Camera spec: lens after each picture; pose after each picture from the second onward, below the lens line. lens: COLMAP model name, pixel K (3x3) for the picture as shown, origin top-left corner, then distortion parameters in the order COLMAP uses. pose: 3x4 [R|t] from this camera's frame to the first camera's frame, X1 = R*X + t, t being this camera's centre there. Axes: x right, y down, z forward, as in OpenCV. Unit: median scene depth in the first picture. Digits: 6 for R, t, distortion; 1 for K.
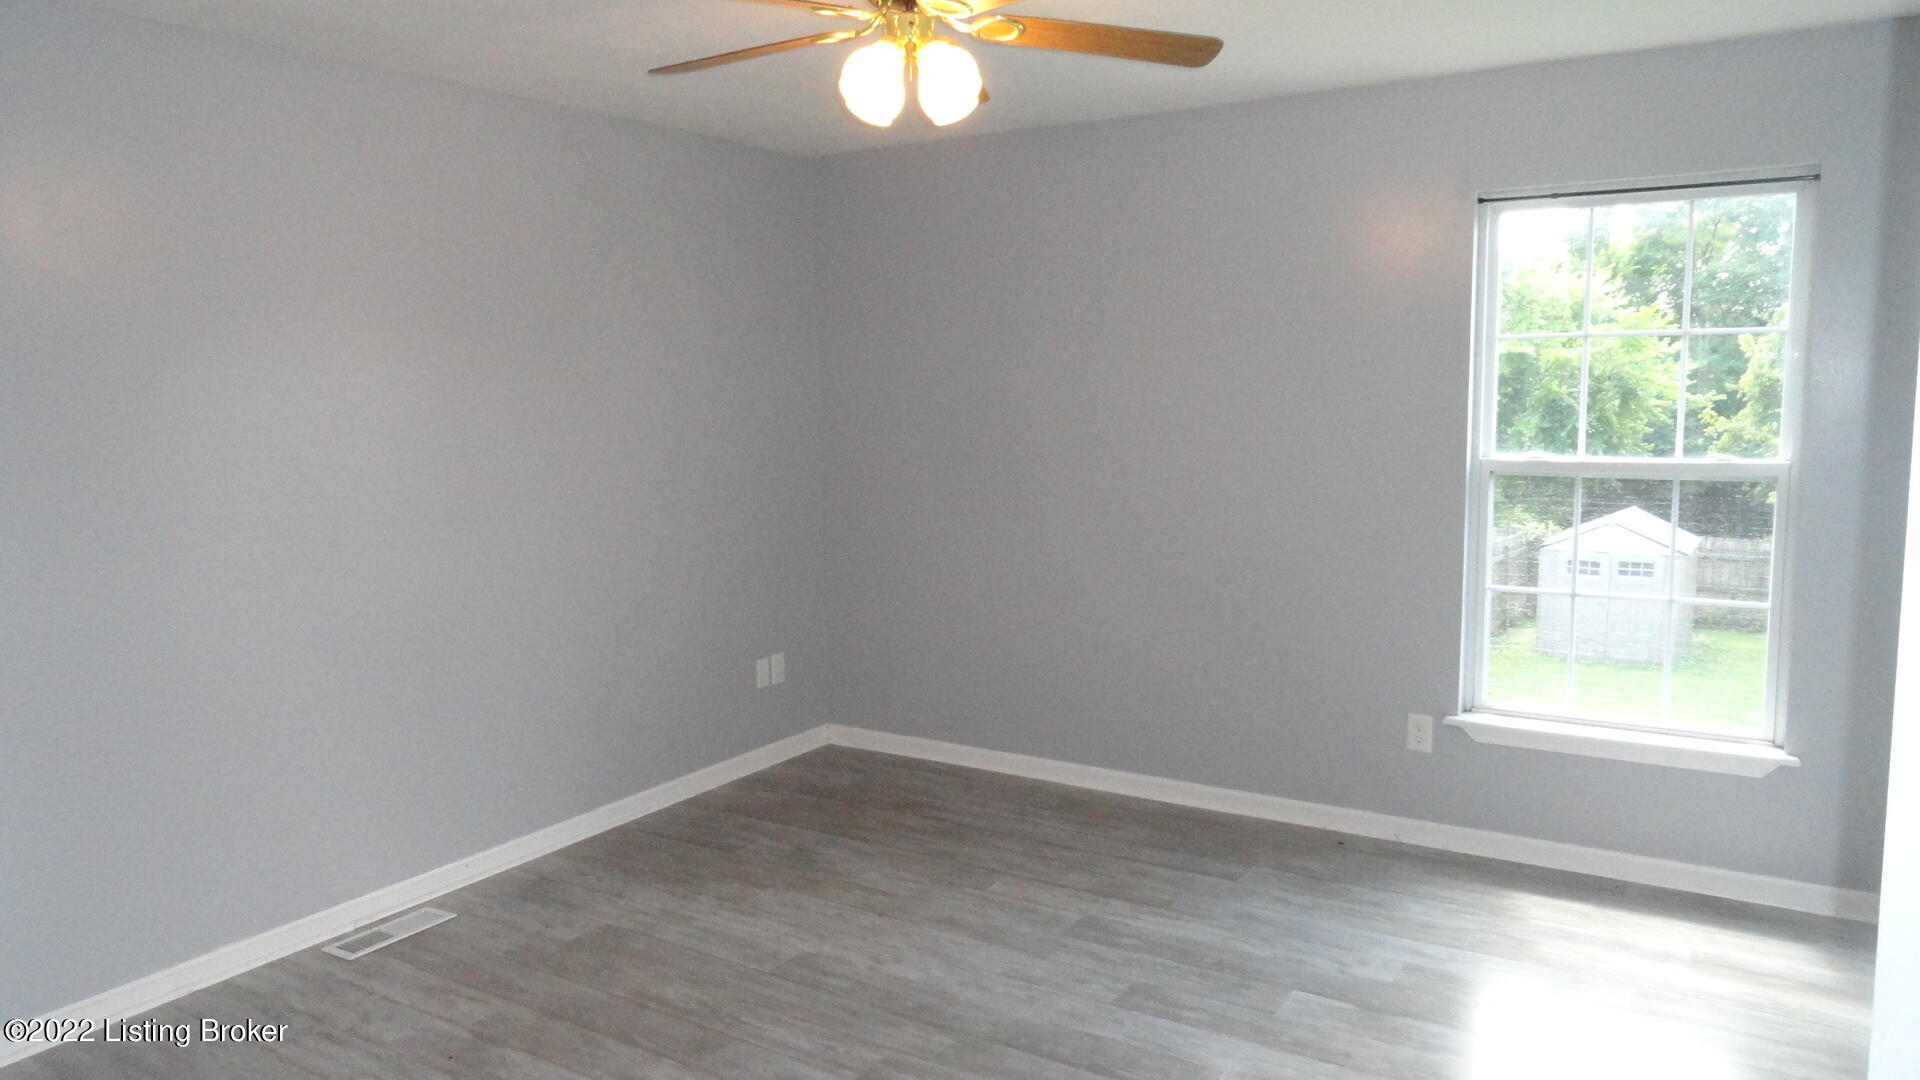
lens RADIAL K [[1309.9, 0, 960.0], [0, 1309.9, 540.0], [0, 0, 1]] dist [0.003255, -0.001530]
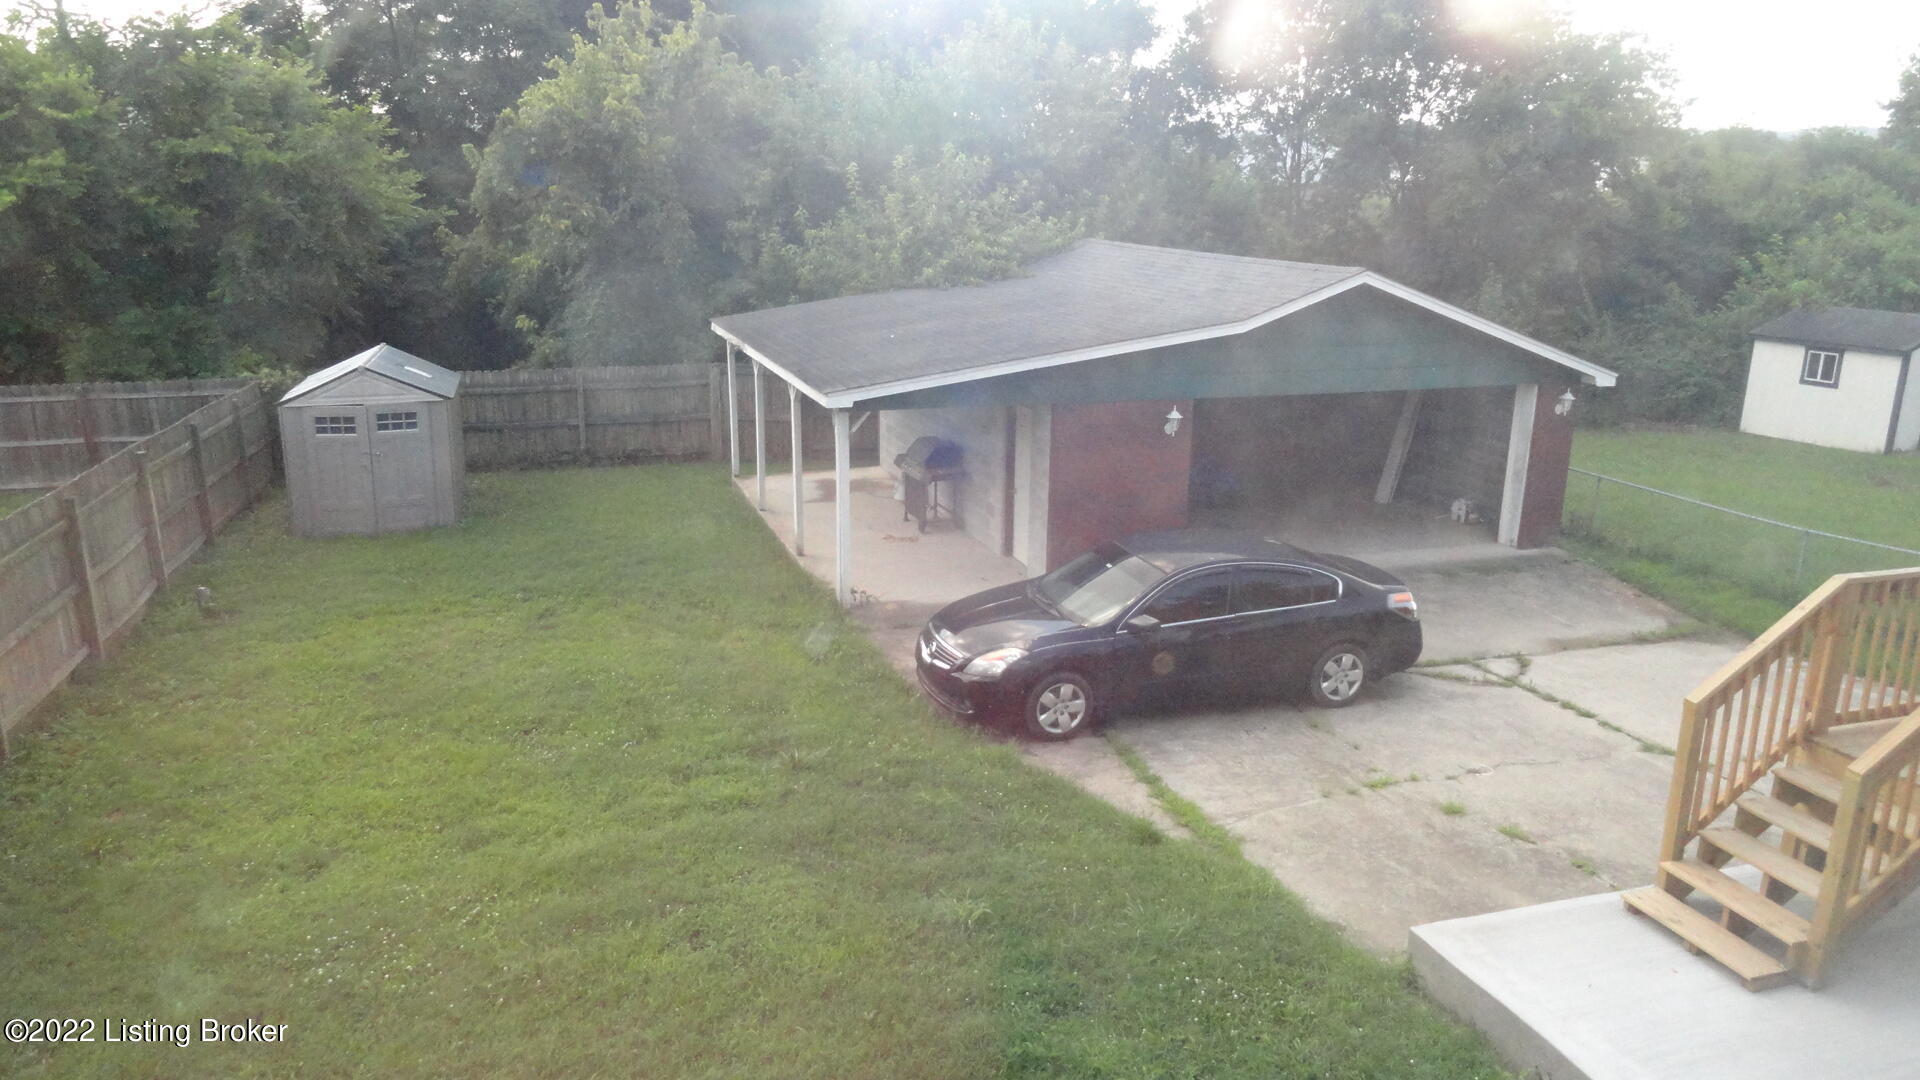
lens RADIAL K [[1309.9, 0, 960.0], [0, 1309.9, 540.0], [0, 0, 1]] dist [0.003255, -0.001530]
pose [[0.627791, -0.178489, 0.757641, 0.064247], [0.073190, 0.982578, 0.170834, -0.014361], [-0.774933, -0.051796, 0.629917, 0.131166]]
